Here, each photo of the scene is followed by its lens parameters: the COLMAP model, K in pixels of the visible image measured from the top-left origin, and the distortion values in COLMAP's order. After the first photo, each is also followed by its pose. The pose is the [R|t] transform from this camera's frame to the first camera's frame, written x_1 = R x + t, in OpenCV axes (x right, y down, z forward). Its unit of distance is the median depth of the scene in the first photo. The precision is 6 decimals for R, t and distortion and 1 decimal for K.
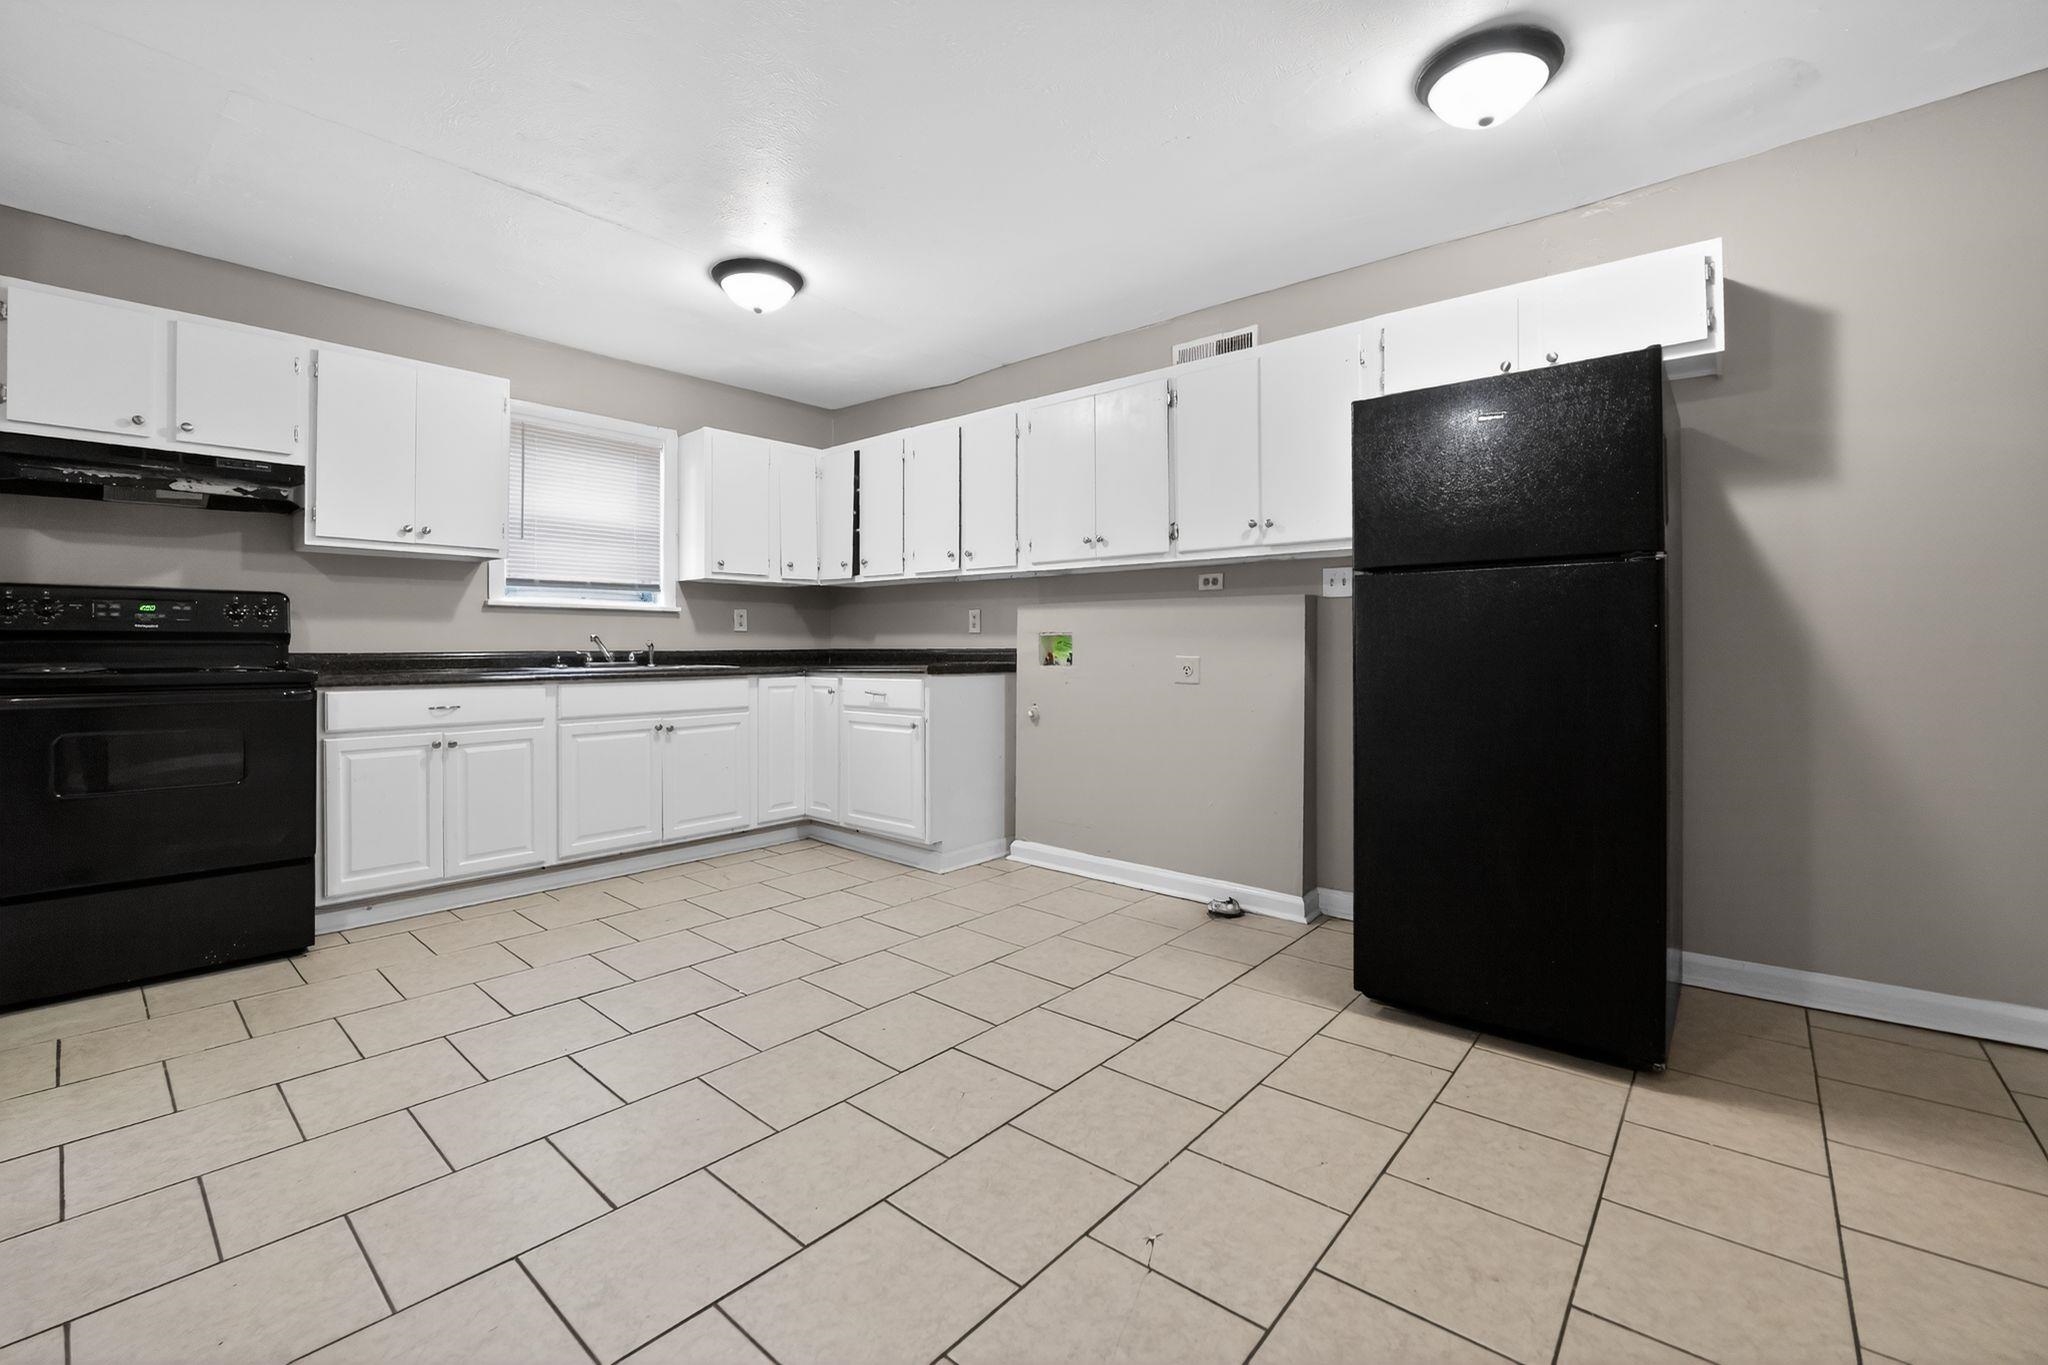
lens RADIAL K [[854.4, 0, 1029.7], [0, 854.4, 639.0], [0, 0, 1]] dist [-0.023537, 0.000276]
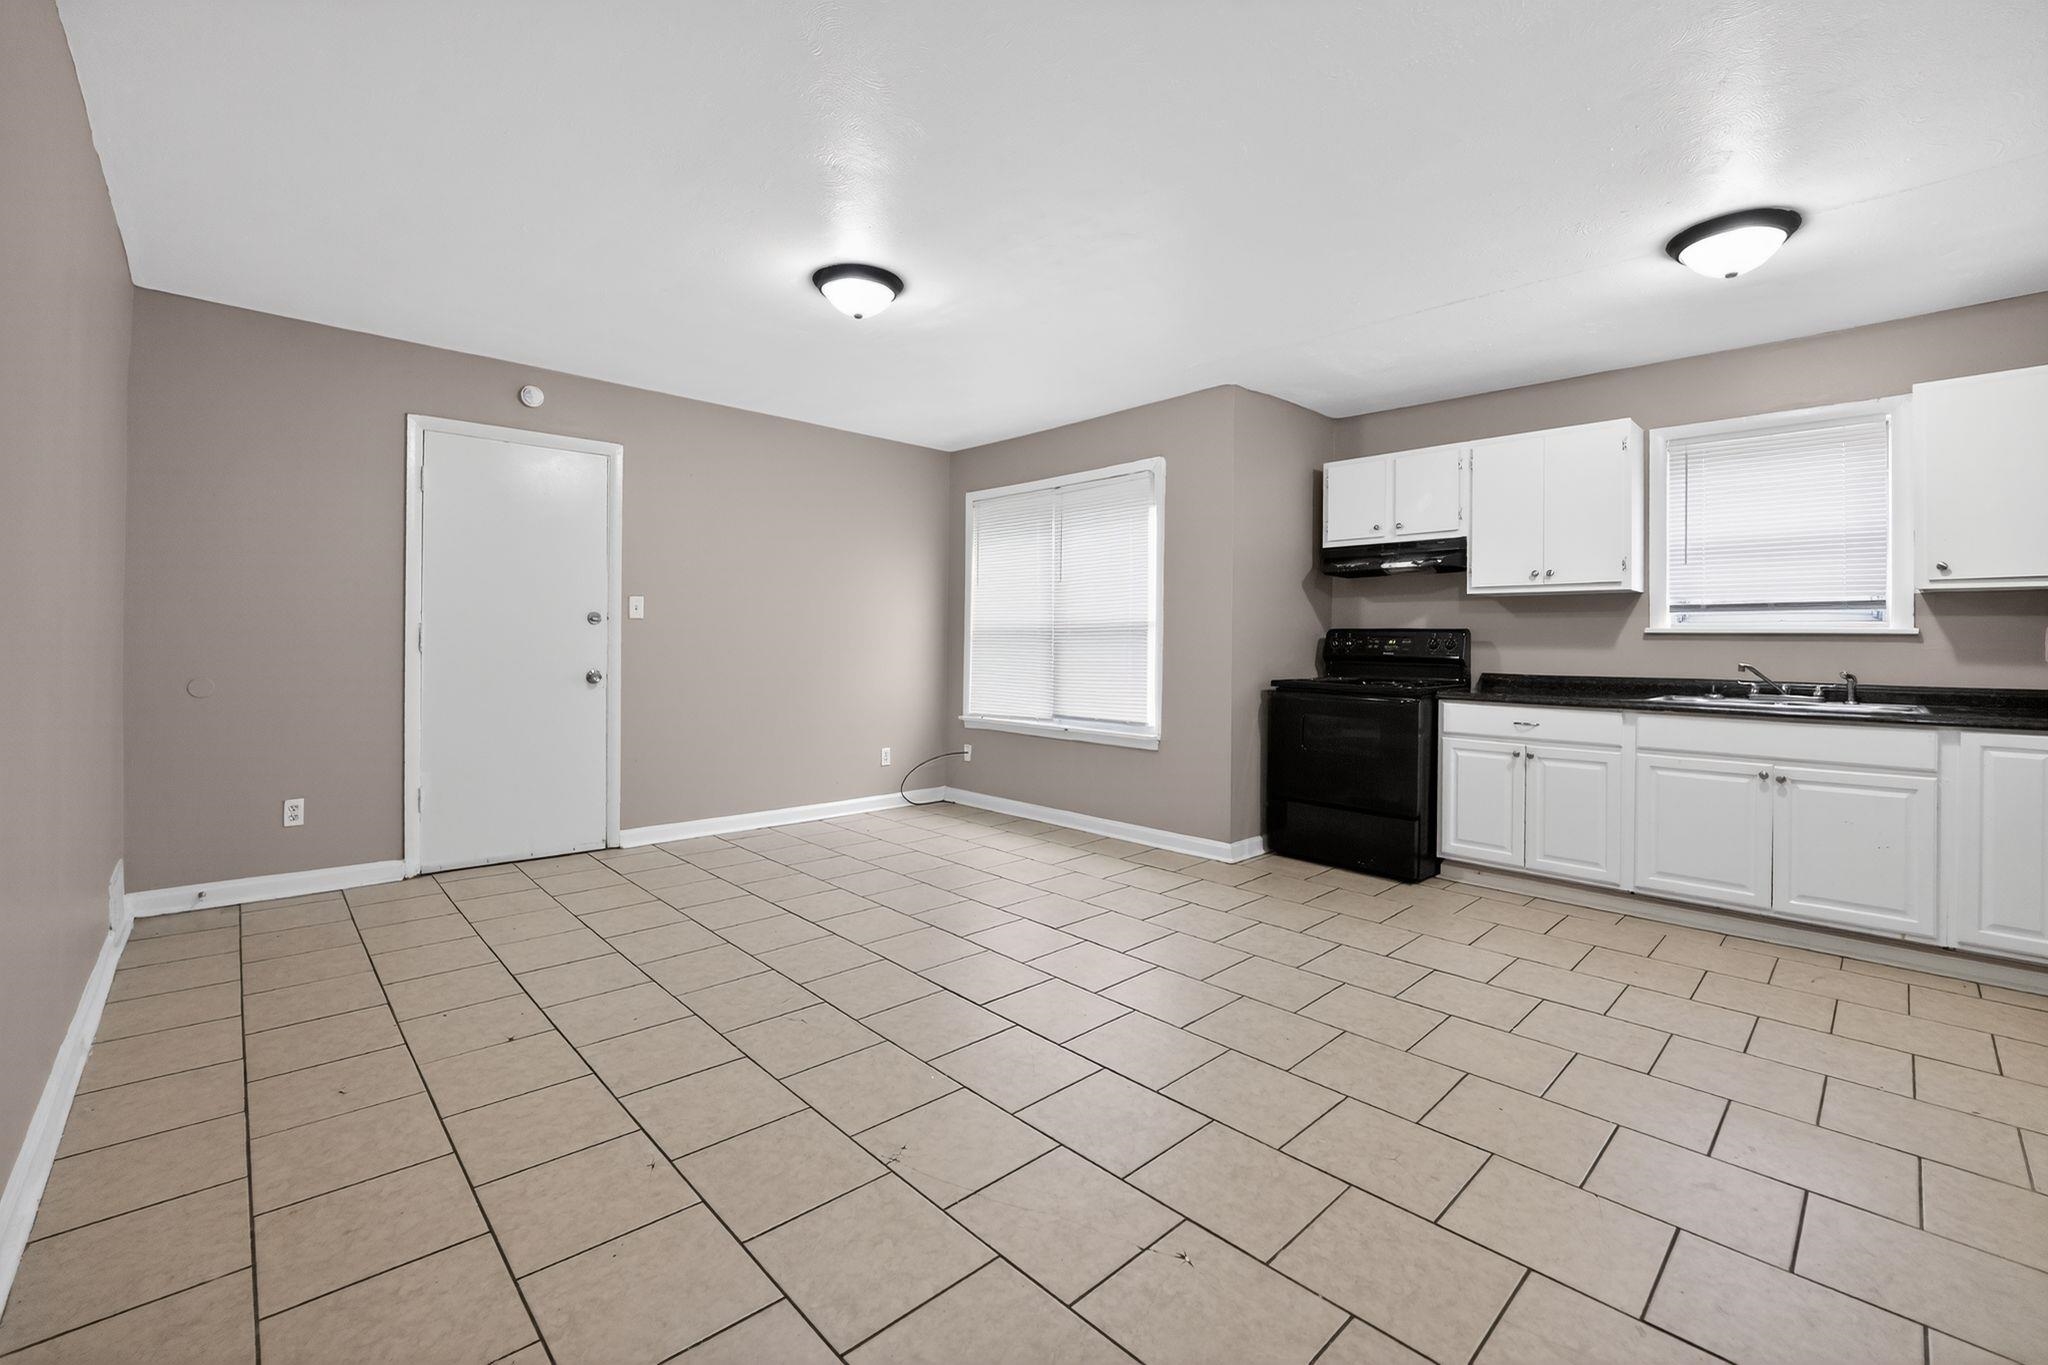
lens RADIAL K [[852.7, 0, 1019.3], [0, 852.7, 636.7], [0, 0, 1]] dist [-0.021271, 0.000507]
pose [[-0.103335, -0.004964, -0.994634, 0.495077], [-0.002474, 0.999986, -0.004733, -0.030087], [0.994643, 0.001972, -0.103346, 0.359589]]
